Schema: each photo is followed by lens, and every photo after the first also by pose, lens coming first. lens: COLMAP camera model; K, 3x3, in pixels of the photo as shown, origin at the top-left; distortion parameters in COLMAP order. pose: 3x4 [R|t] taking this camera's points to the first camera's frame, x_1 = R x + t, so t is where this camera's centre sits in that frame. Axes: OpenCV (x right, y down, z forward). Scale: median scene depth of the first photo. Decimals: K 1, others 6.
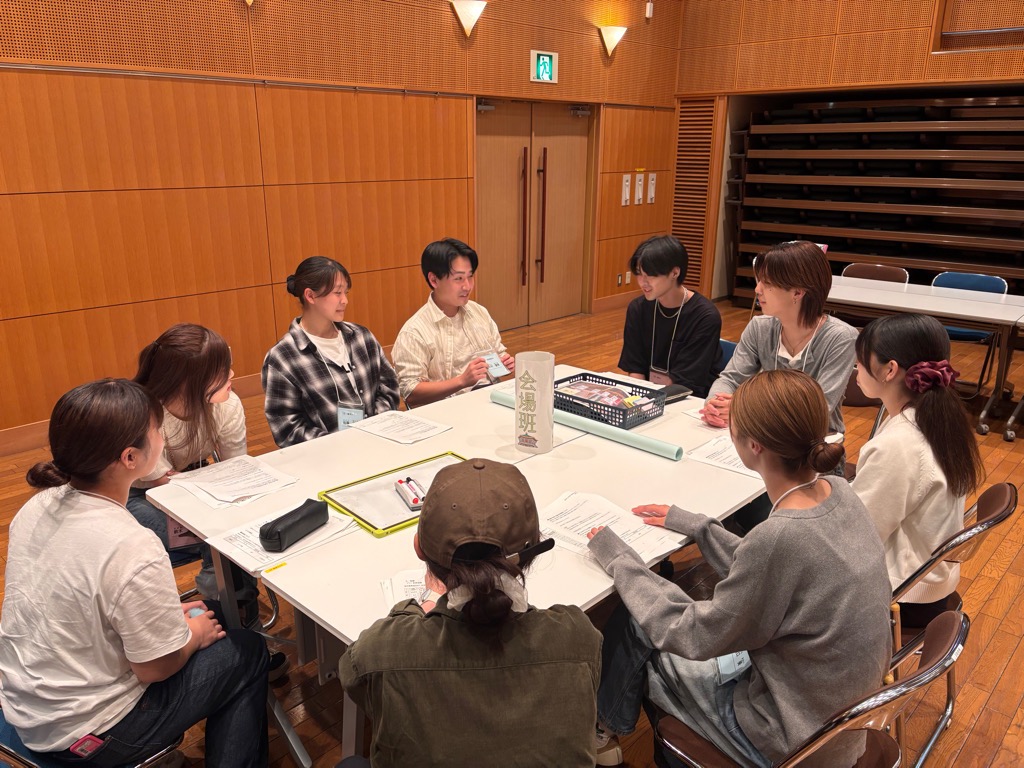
lens RADIAL K [[769.5, 0, 498.2], [0, 769.5, 381.3], [0, 0, 1]] dist [0.032451, -0.003304]
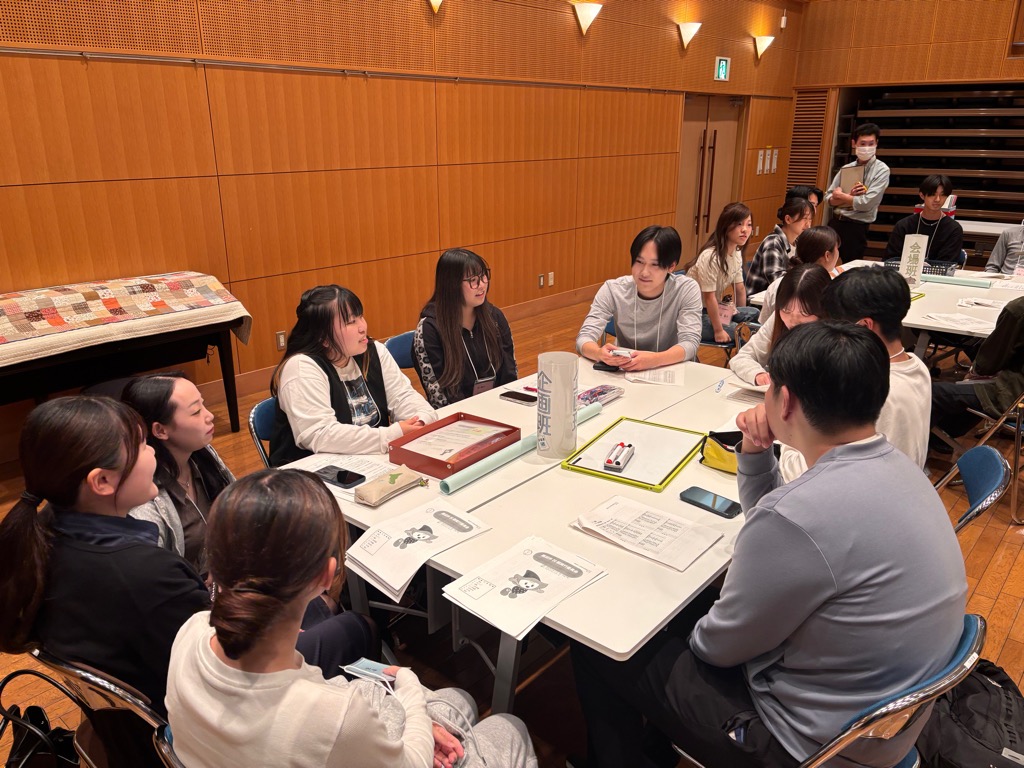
lens RADIAL K [[799.9, 0, 513.2], [0, 799.9, 423.4], [0, 0, 1]] dist [0.031212, -0.001093]
pose [[0.997648, -0.030454, 0.061408, -0.373767], [0.027138, 0.998165, 0.054131, 0.115052], [-0.062944, -0.052337, 0.996644, -0.377881]]
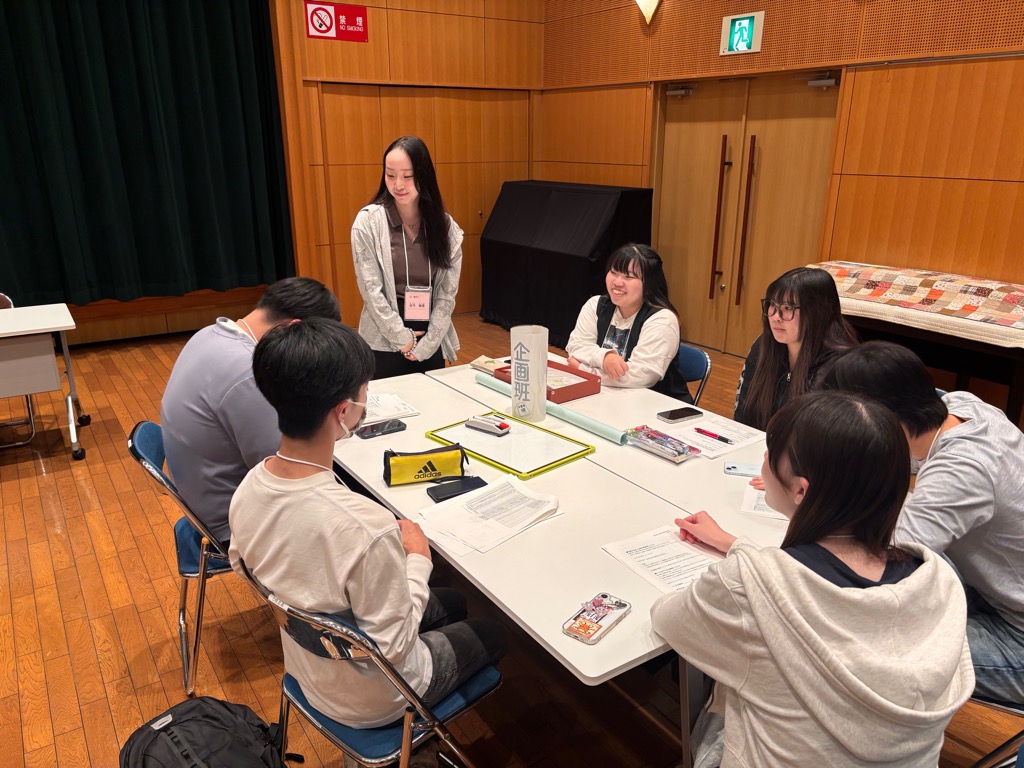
lens RADIAL K [[769.5, 0, 498.2], [0, 769.5, 381.3], [0, 0, 1]] dist [0.032451, -0.003304]
pose [[-0.232550, 0.297234, -0.926052, 0.876198], [-0.283264, 0.890178, 0.356853, -0.274846], [0.930420, 0.345303, -0.122816, 0.899175]]
